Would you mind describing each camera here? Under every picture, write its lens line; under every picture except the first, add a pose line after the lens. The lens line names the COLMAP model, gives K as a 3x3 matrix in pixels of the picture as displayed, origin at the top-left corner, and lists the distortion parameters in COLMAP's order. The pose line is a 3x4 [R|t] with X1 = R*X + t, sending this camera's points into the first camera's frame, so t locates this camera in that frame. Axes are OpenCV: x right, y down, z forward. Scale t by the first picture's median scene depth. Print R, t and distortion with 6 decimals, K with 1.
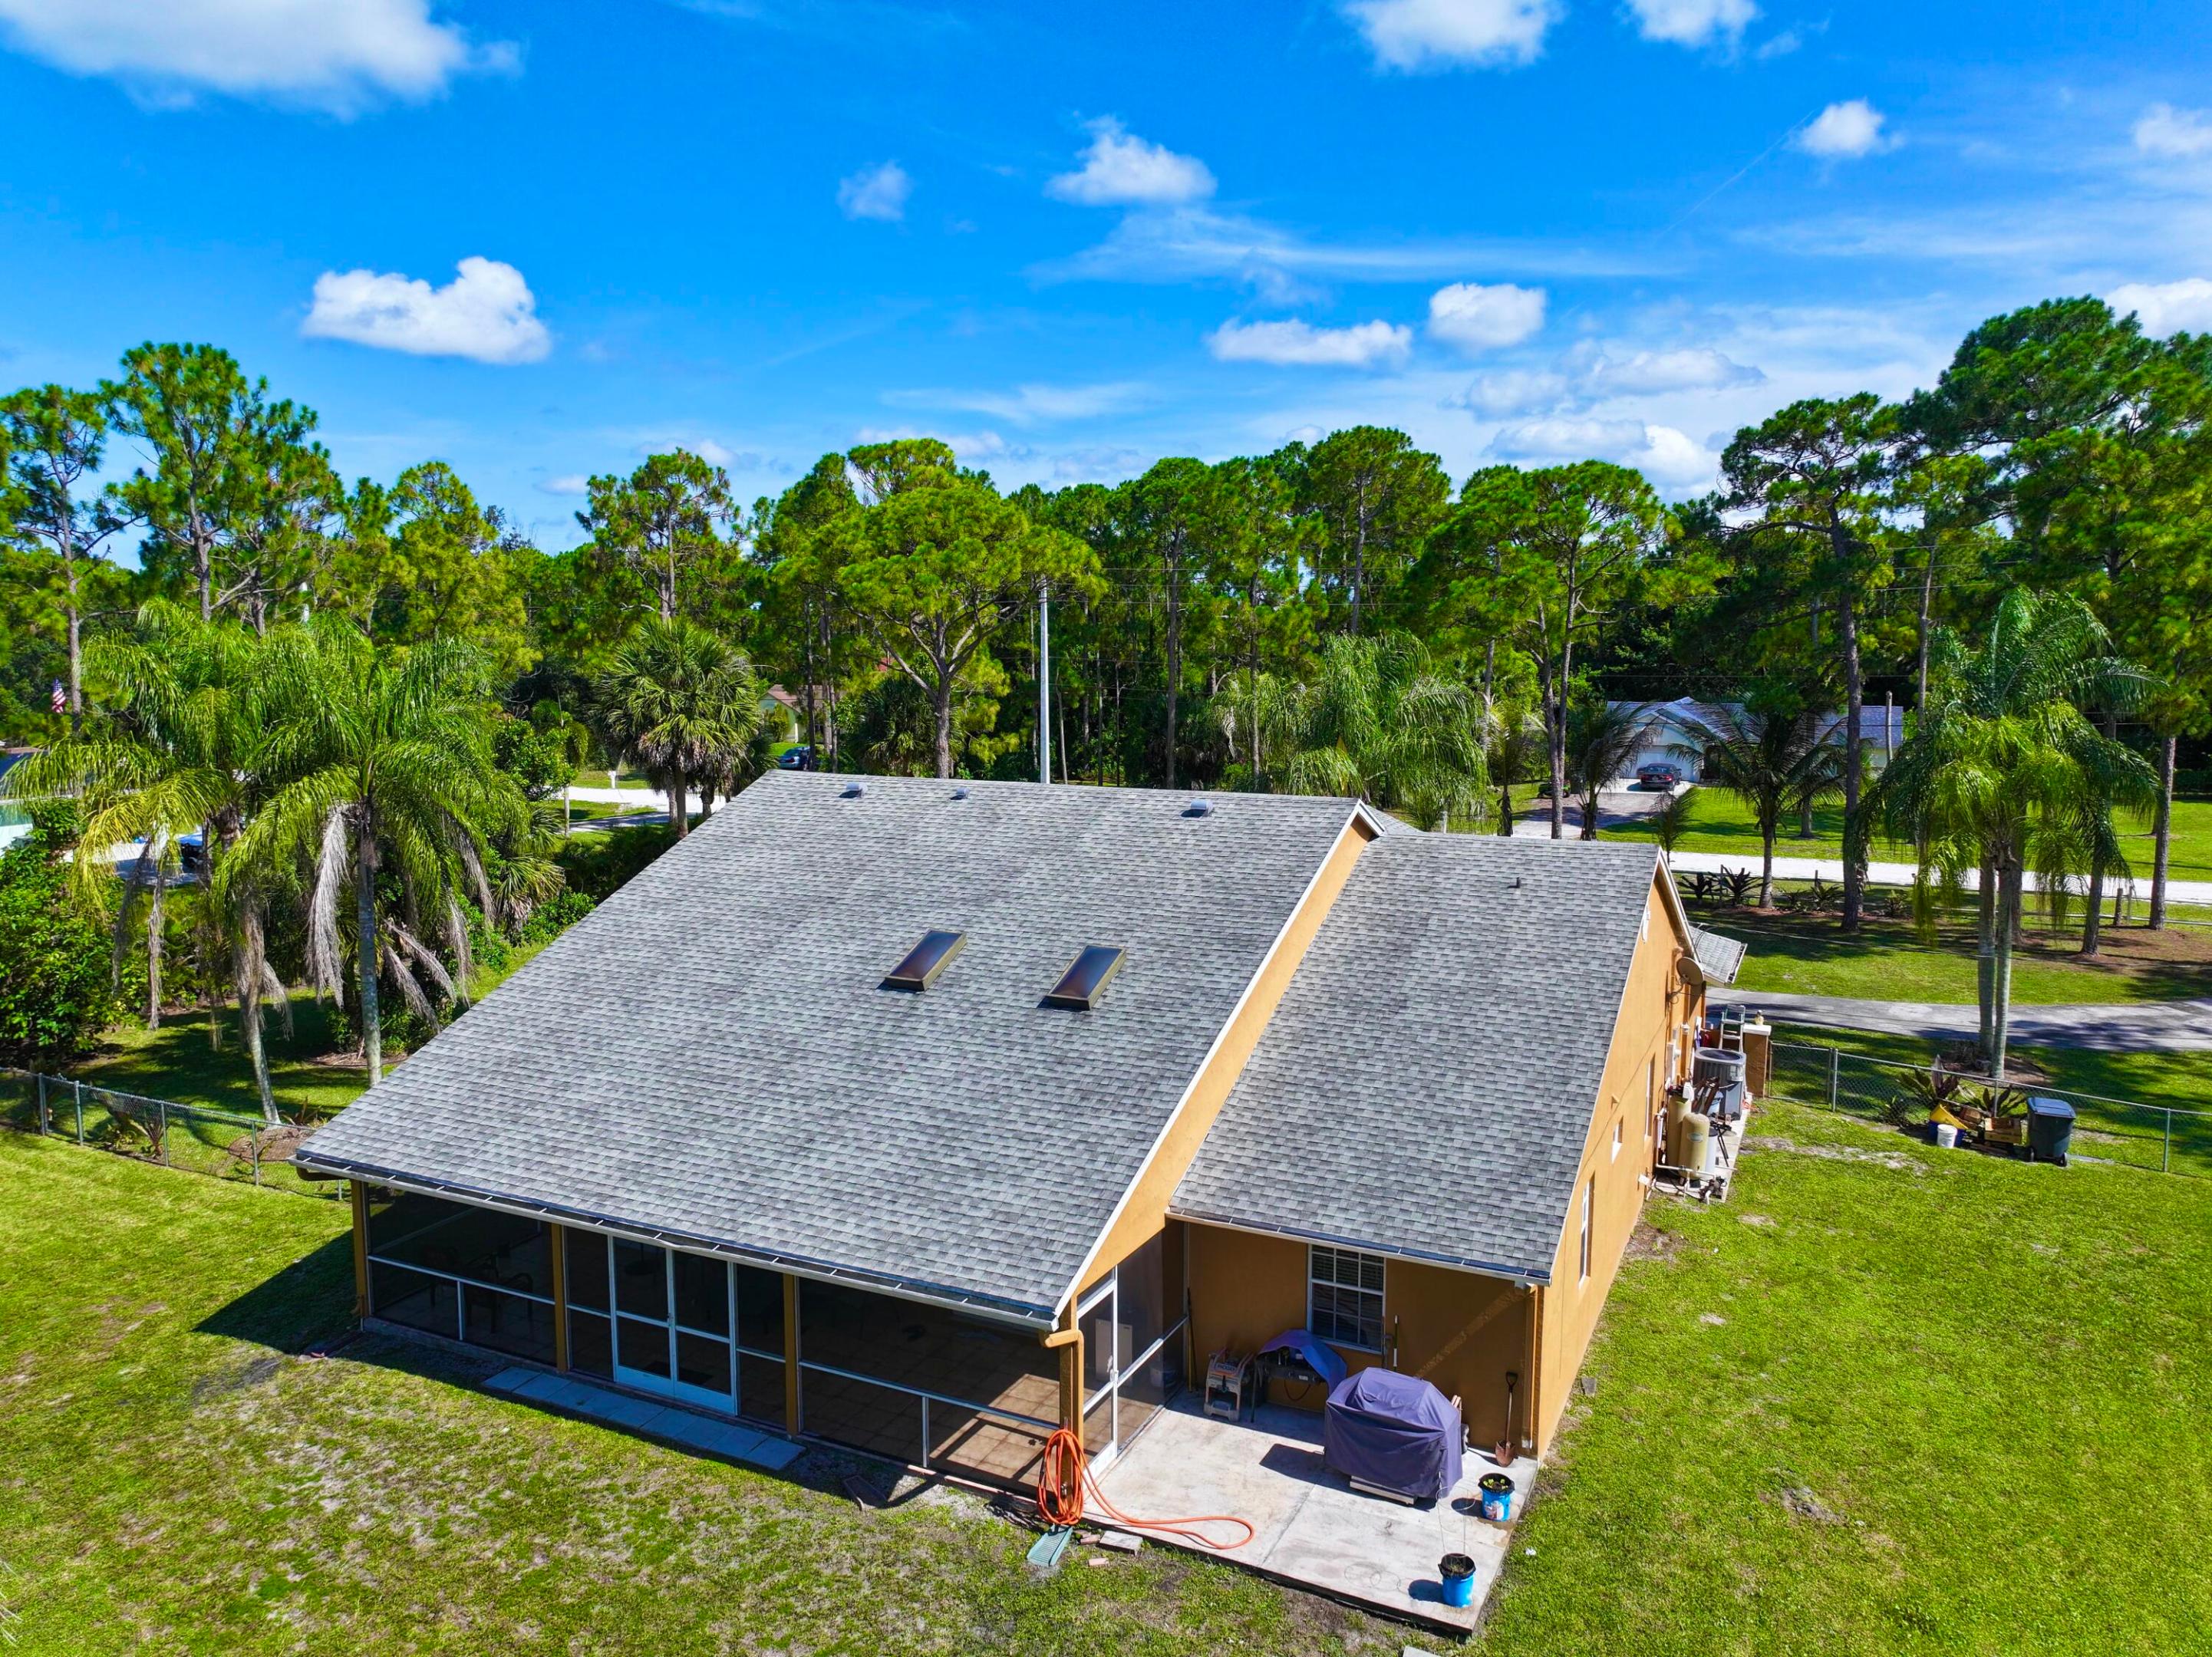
lens RADIAL K [[1543.1, 0, 1087.1], [0, 1543.1, 793.8], [0, 0, 1]] dist [-0.025399, 0.049168]
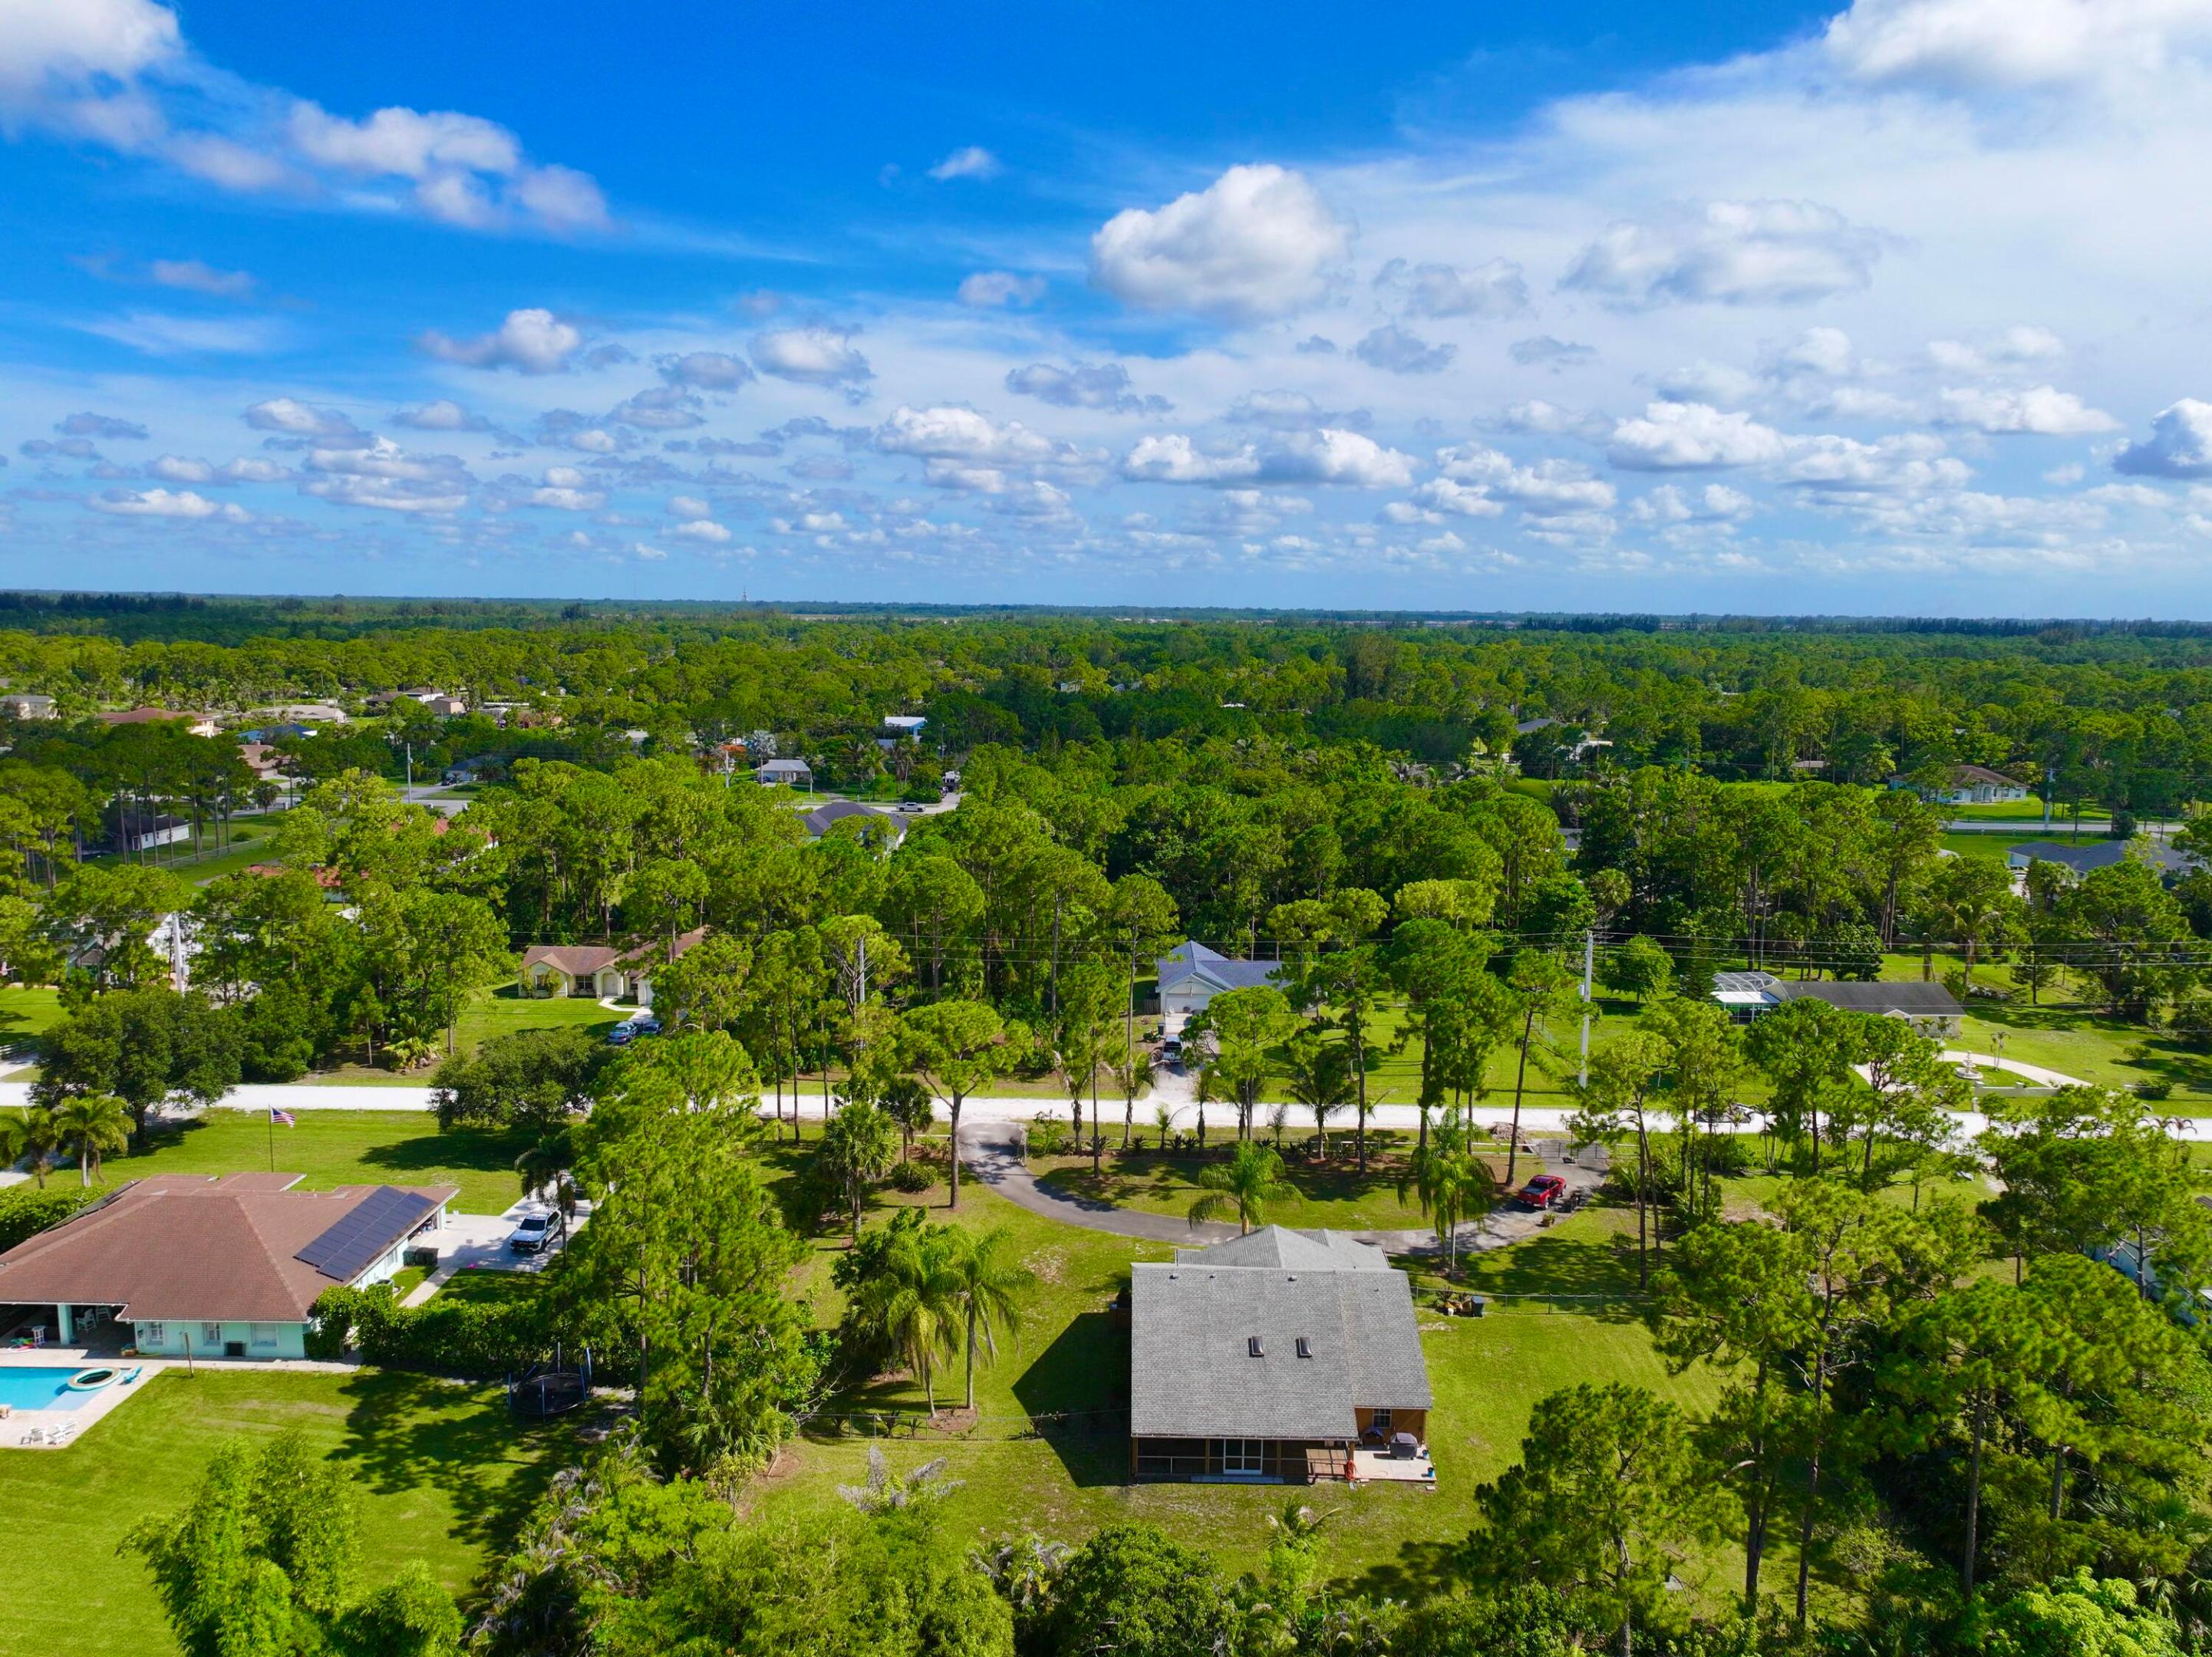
lens RADIAL K [[1552.5, 0, 1104.0], [0, 1552.5, 835.0], [0, 0, 1]] dist [-0.009142, 0.026063]
pose [[0.900952, -0.047334, 0.431330, -1.736297], [0.024669, 0.998012, 0.057994, -1.173747], [-0.433217, -0.041610, 0.900328, -1.879764]]
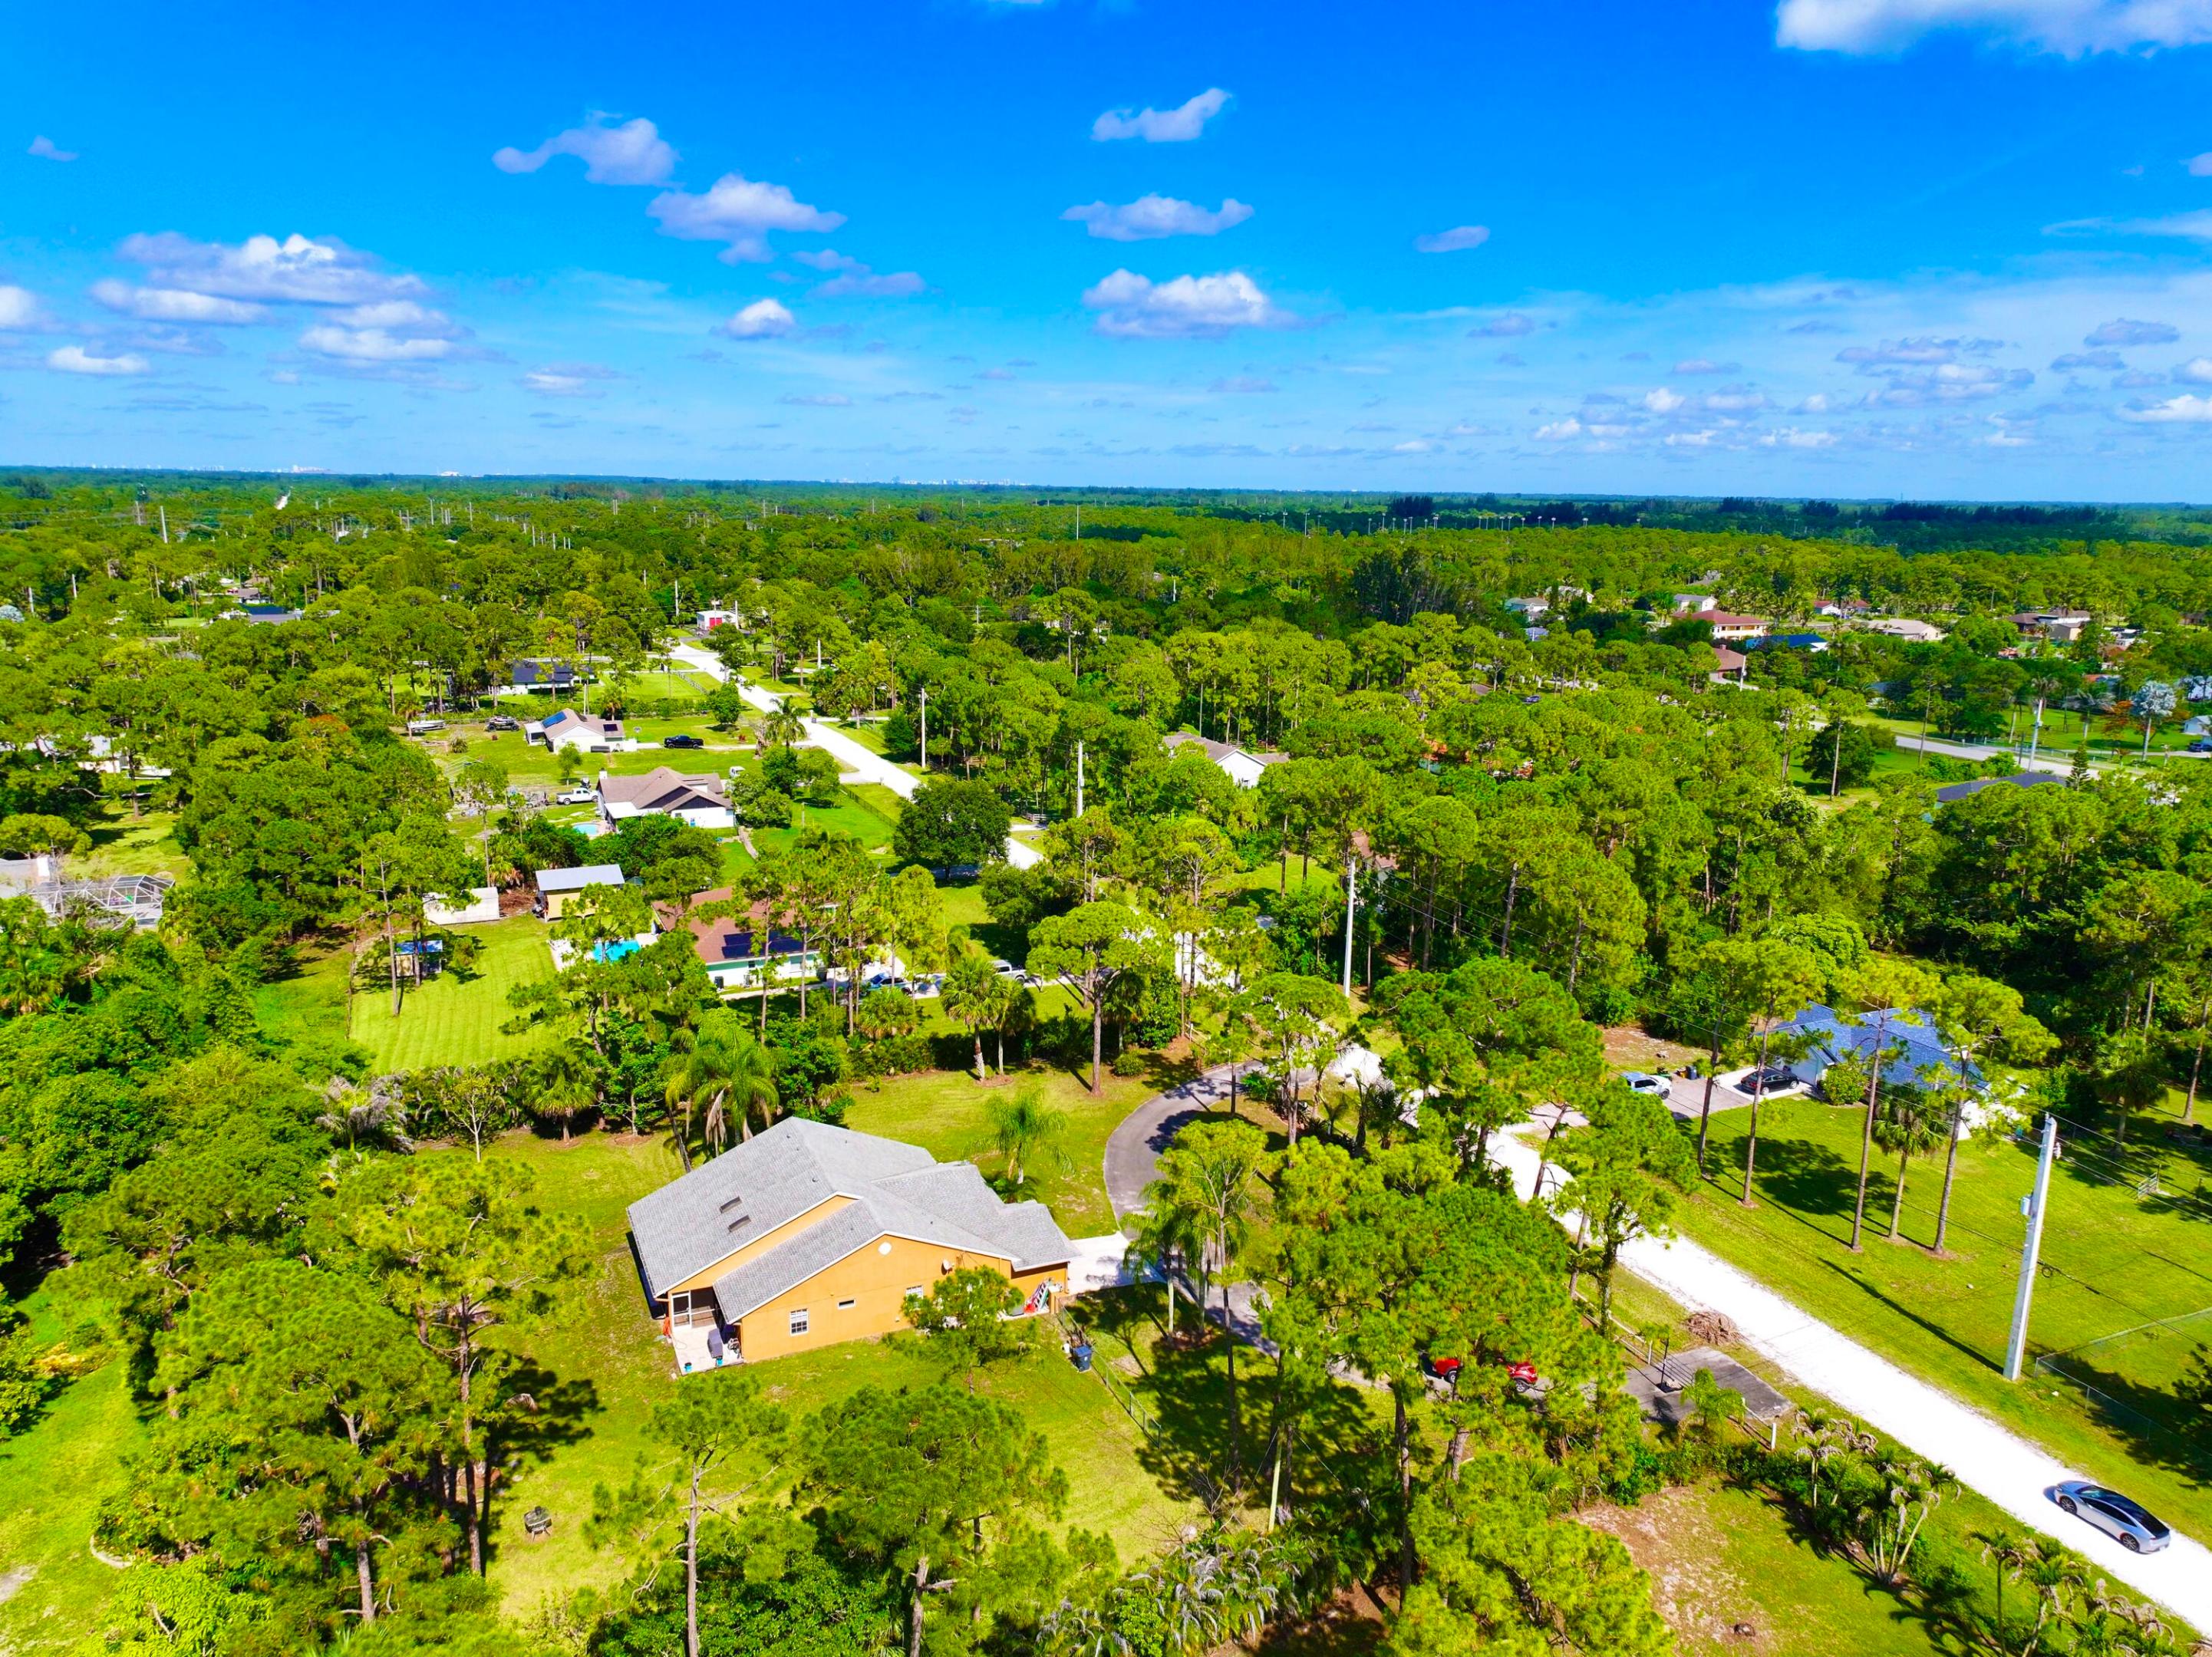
lens RADIAL K [[1547.4, 0, 1113.7], [0, 1547.4, 796.8], [0, 0, 1]] dist [-0.004023, 0.026803]
pose [[0.771386, 0.140662, -0.620627, 2.678953], [-0.080088, 0.988969, 0.124603, -1.354019], [0.631308, -0.046412, 0.774142, -1.302767]]
